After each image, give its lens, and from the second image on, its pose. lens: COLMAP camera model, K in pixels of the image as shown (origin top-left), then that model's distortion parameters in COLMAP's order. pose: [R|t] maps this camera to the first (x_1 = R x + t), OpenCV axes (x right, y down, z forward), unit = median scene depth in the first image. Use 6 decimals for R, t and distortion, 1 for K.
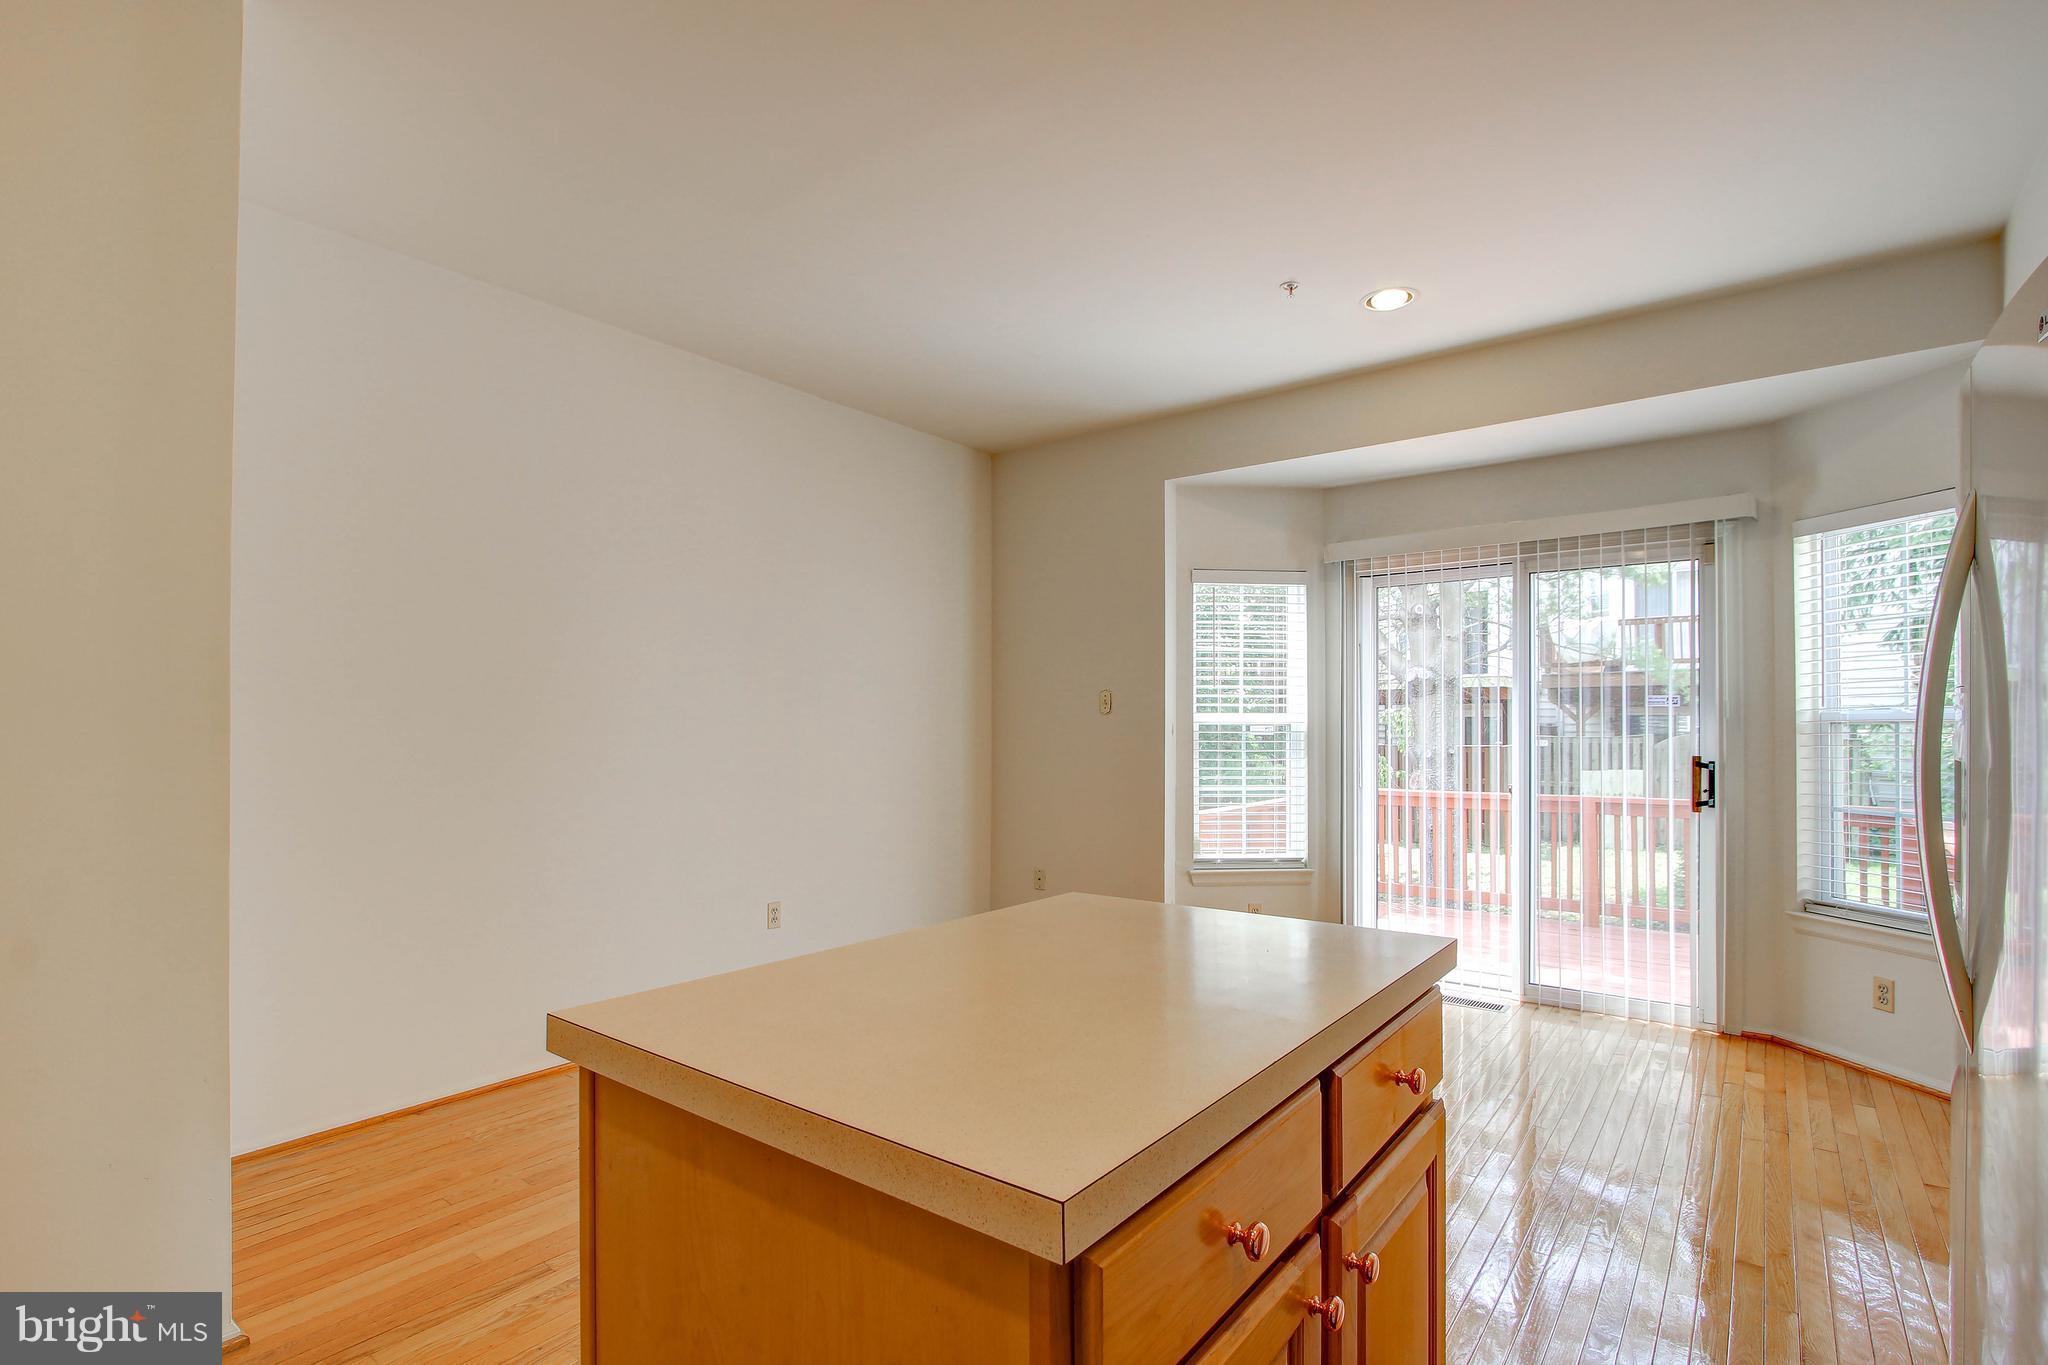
lens RADIAL K [[979.8, 0, 1030.3], [0, 979.8, 711.1], [0, 0, 1]] dist [-0.001264, 0.000252]
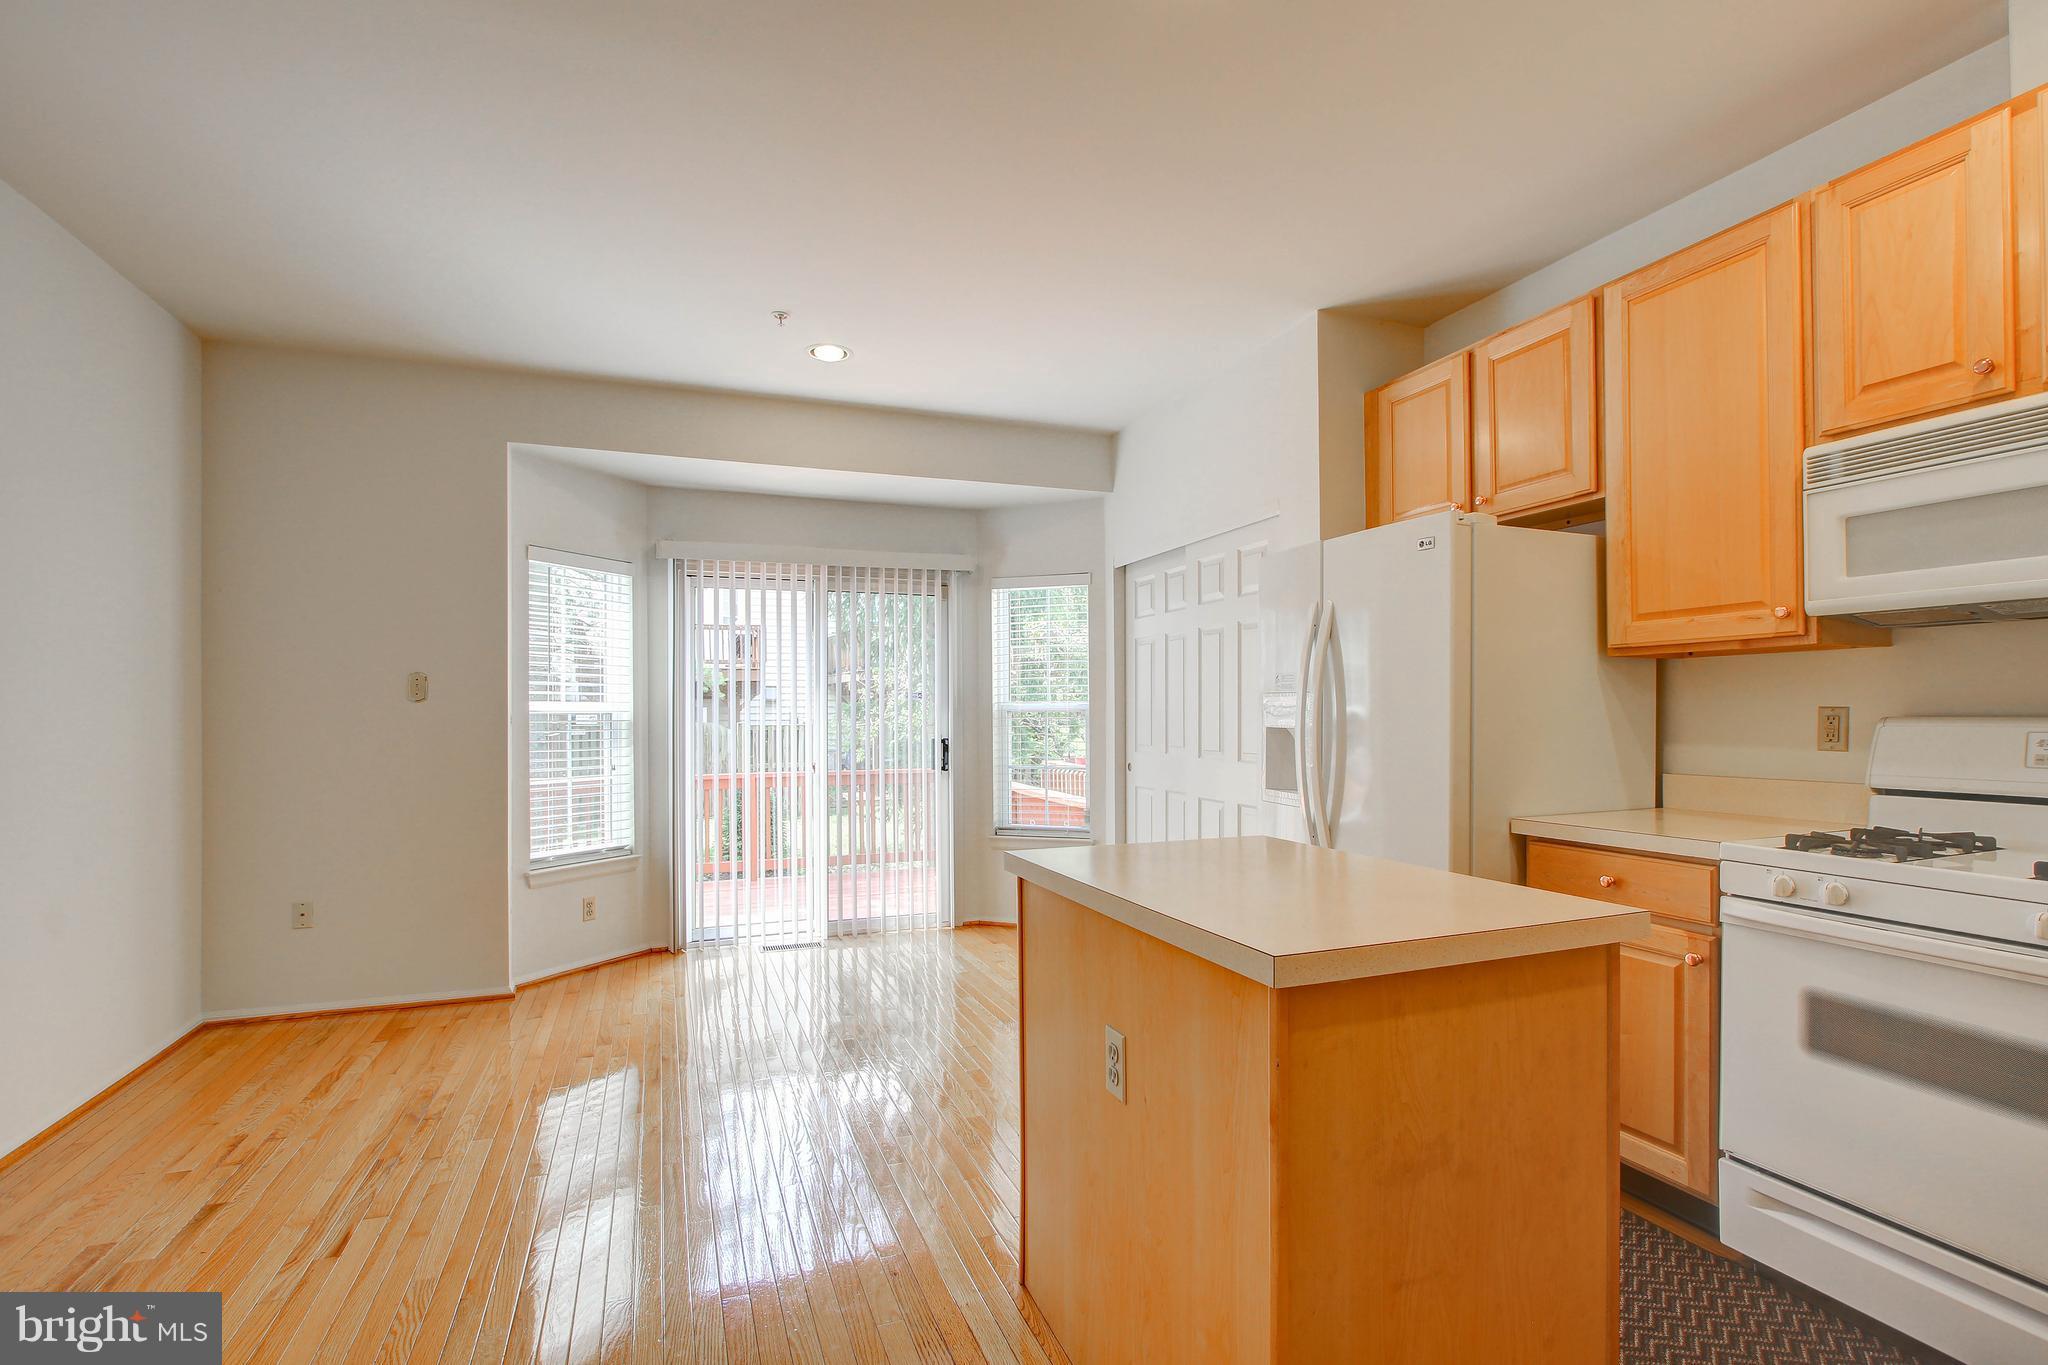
lens RADIAL K [[950.2, 0, 1017.7], [0, 950.2, 702.4], [0, 0, 1]] dist [-0.002522, -0.000113]
pose [[0.535626, 0.008423, 0.844413, -0.356034], [-0.008562, 0.999953, -0.004544, 0.003663], [-0.844412, -0.004796, 0.535673, 0.142452]]
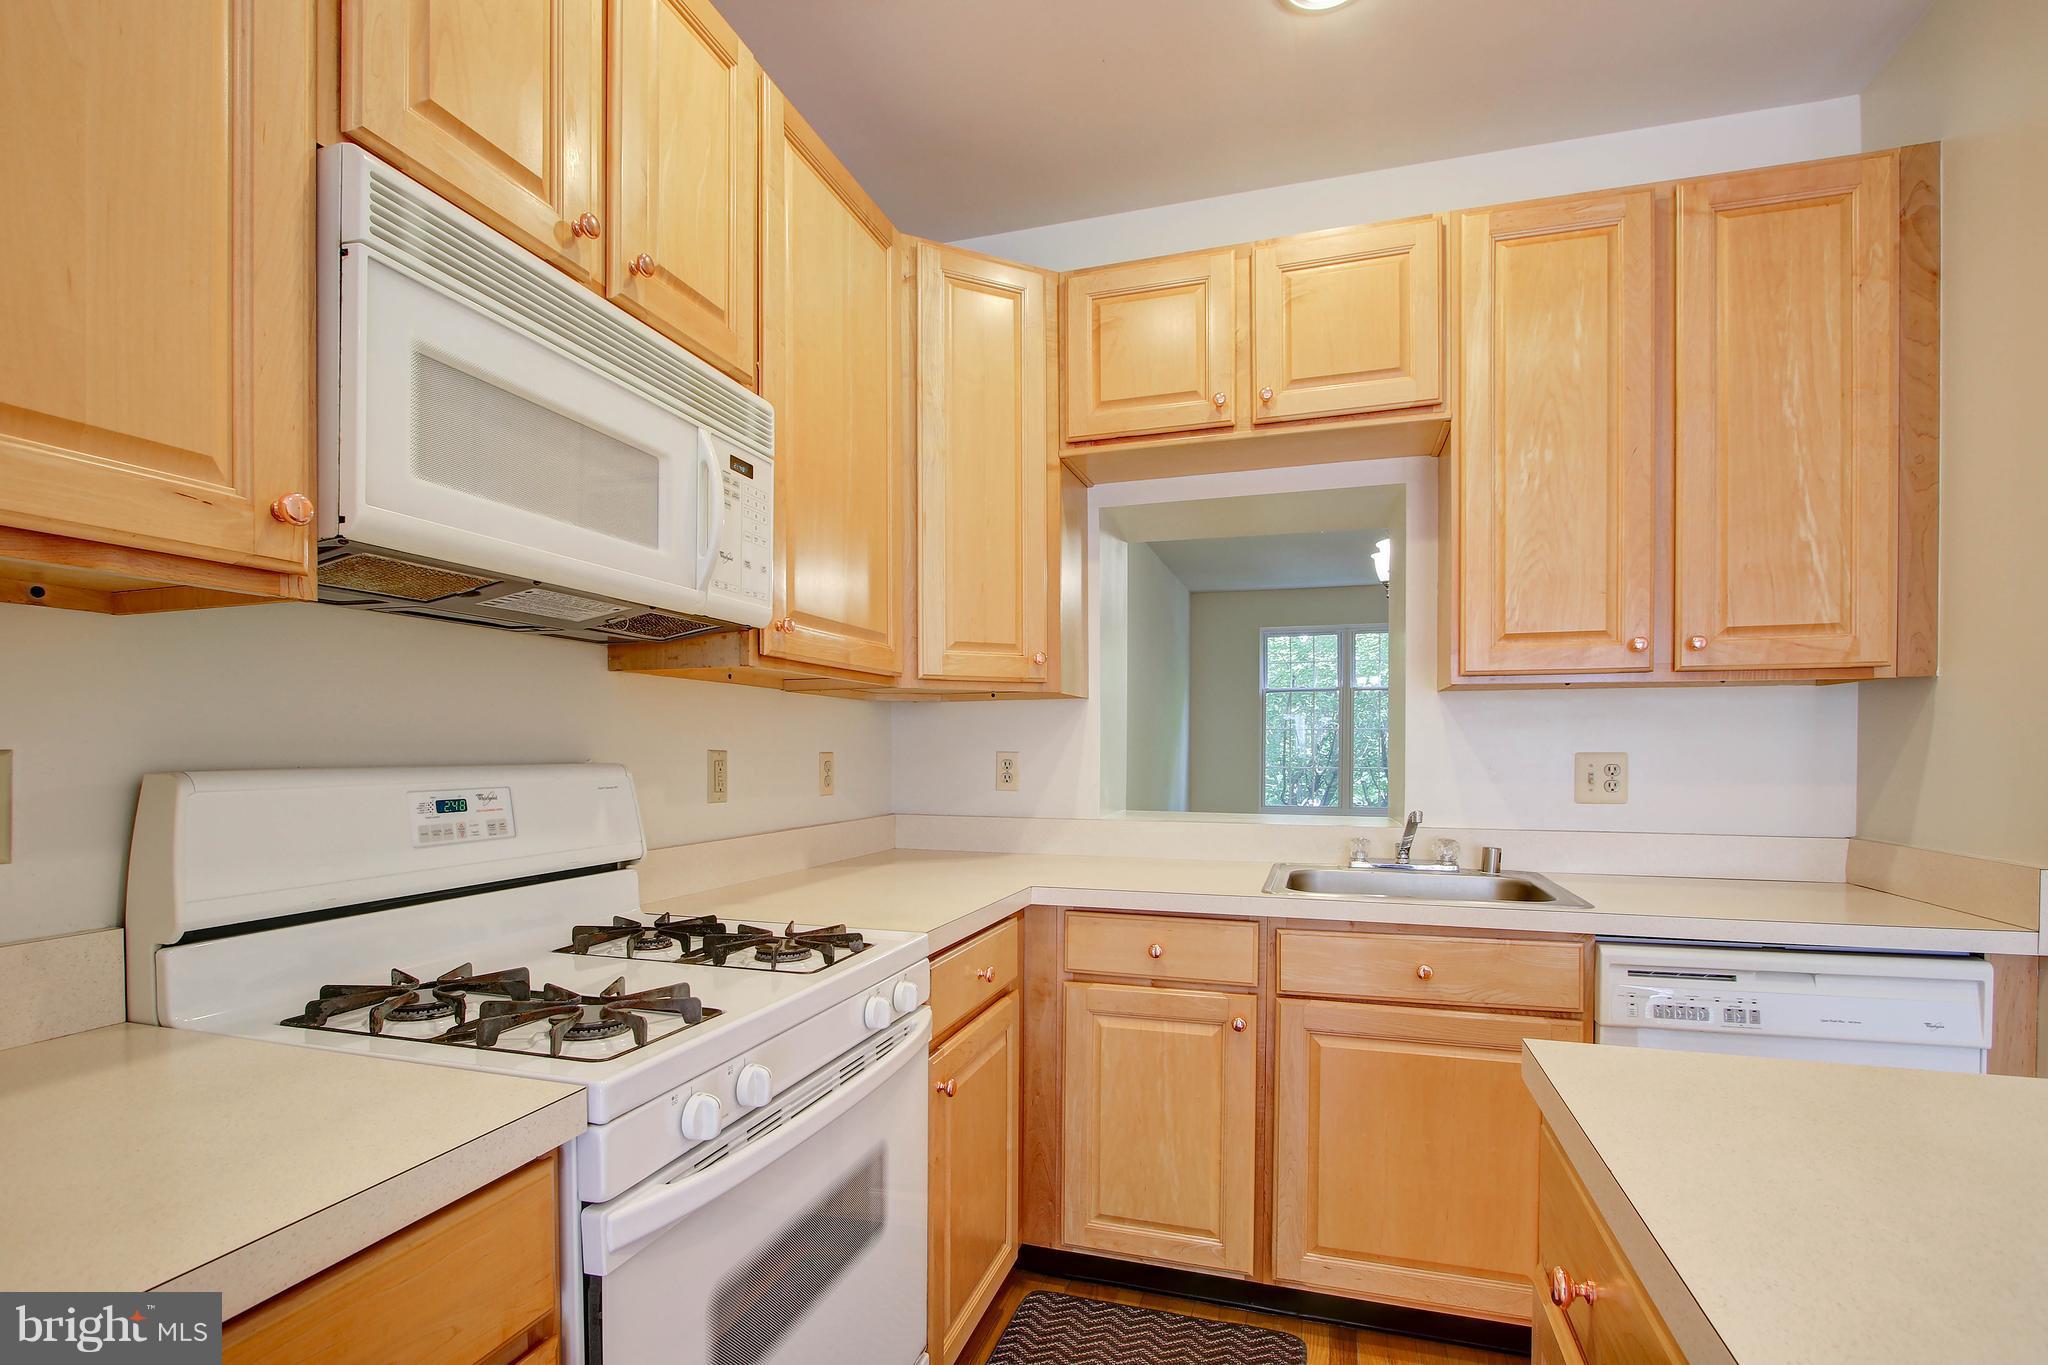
lens RADIAL K [[967.0, 0, 1027.5], [0, 967.0, 762.7], [0, 0, 1]] dist [-0.003251, -0.000312]
pose [[-0.940805, 0.009616, -0.338811, 0.189471], [0.010144, 0.999949, 0.000212, 0.004577], [0.338796, -0.003238, -0.940854, 0.304208]]
